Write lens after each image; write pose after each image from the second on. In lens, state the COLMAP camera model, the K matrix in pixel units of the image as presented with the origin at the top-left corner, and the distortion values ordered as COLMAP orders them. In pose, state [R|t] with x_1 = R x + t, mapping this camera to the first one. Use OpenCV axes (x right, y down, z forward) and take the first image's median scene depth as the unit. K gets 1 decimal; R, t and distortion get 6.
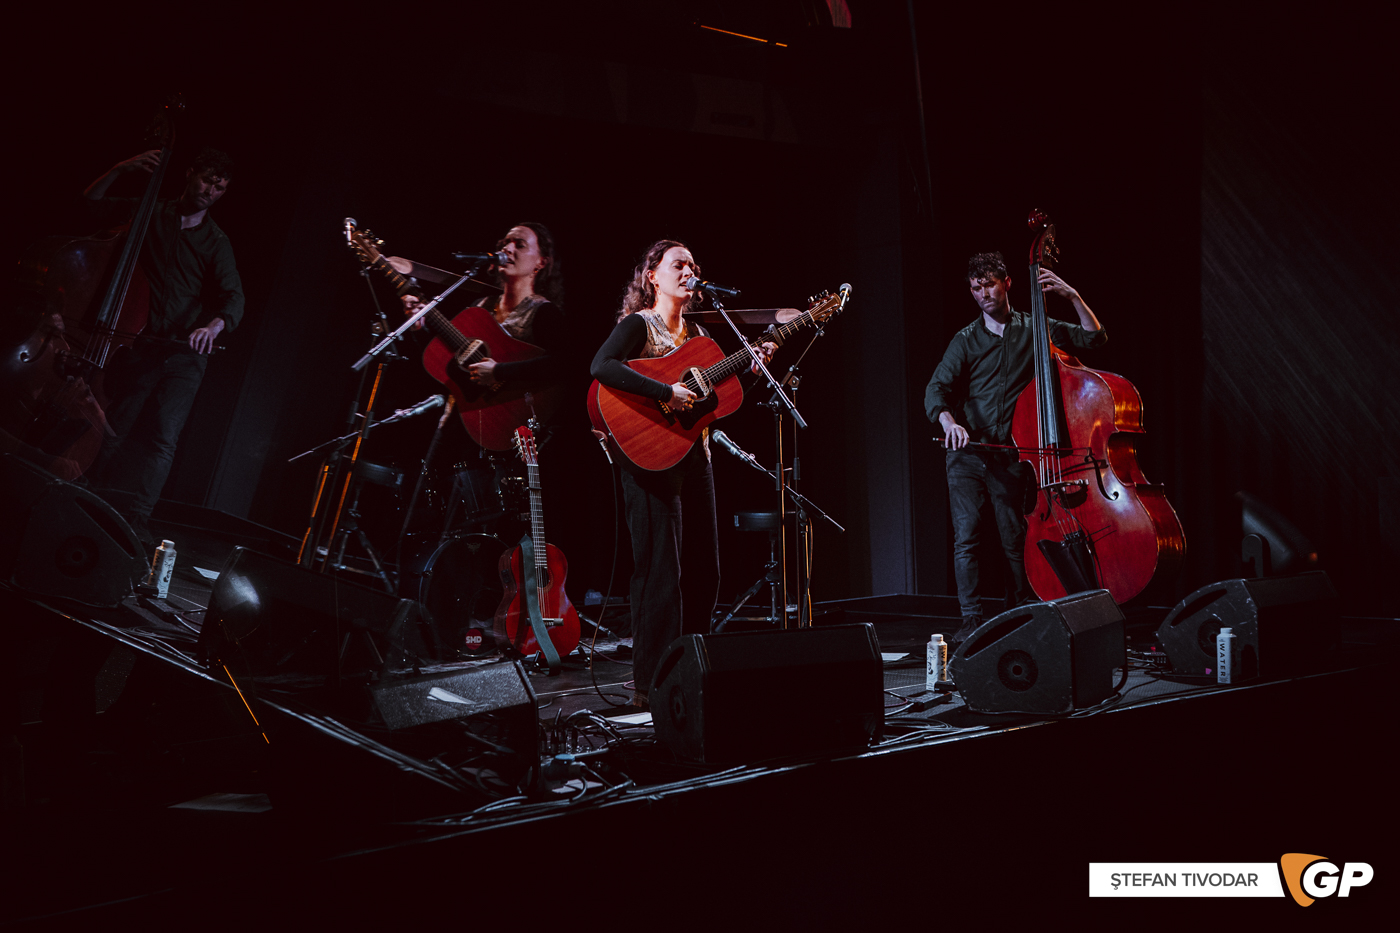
lens RADIAL K [[1994.0, 0, 700.0], [0, 1994.0, 466.5], [0, 0, 1]] dist [0.017538, 0.026016]
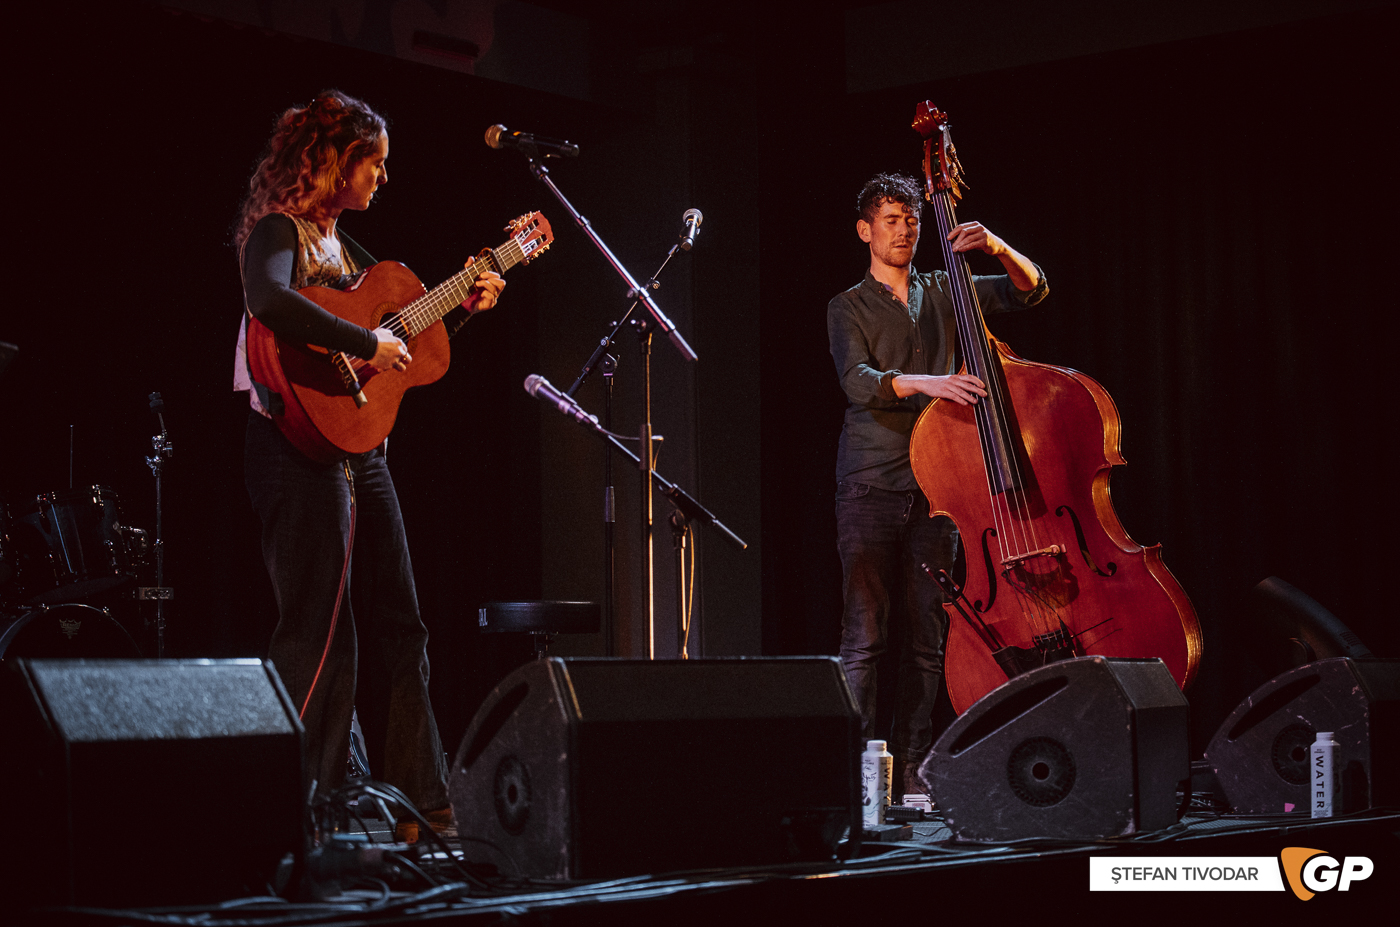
lens RADIAL K [[2903.2, 0, 700.0], [0, 2903.2, 463.5], [0, 0, 1]] dist [-0.257797, -0.197224]
pose [[0.987720, 0.027036, 0.153877, -0.074848], [-0.012050, 0.995163, -0.097500, 0.091447], [-0.155769, 0.094448, 0.983268, 0.146189]]
